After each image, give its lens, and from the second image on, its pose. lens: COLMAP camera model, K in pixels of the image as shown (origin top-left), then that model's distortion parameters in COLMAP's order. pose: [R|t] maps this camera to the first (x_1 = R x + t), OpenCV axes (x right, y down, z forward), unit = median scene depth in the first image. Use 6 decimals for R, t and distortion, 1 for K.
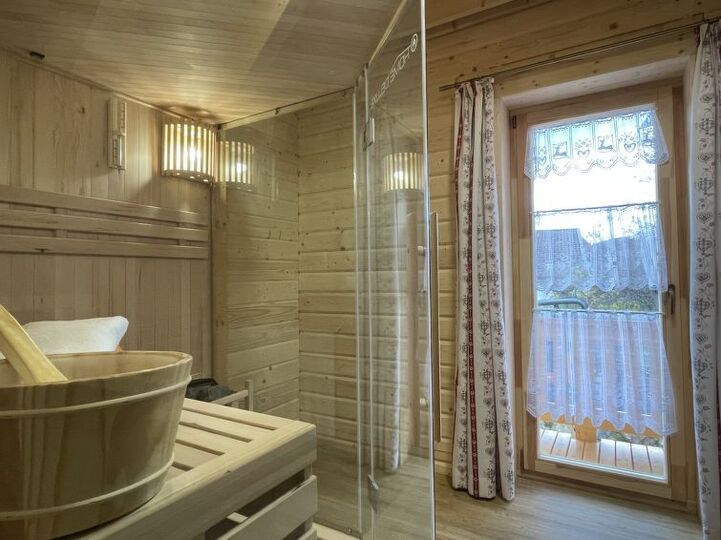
lens RADIAL K [[420.3, 0, 360.9], [0, 420.3, 267.3], [0, 0, 1]] dist [-0.000361, -0.000072]
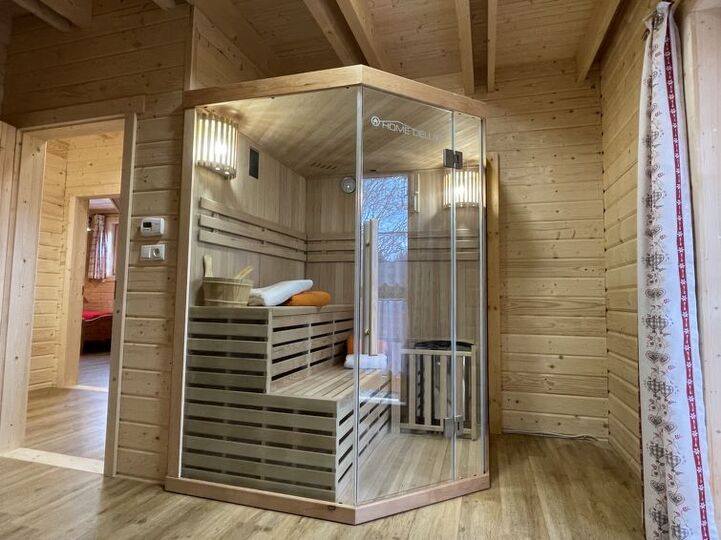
lens RADIAL K [[420.3, 0, 360.9], [0, 420.3, 267.3], [0, 0, 1]] dist [-0.000361, -0.000072]
pose [[0.242851, -0.050052, -0.968772, 0.746813], [0.002709, 0.998699, -0.050919, 0.062174], [0.970060, 0.009741, 0.242670, 0.232229]]
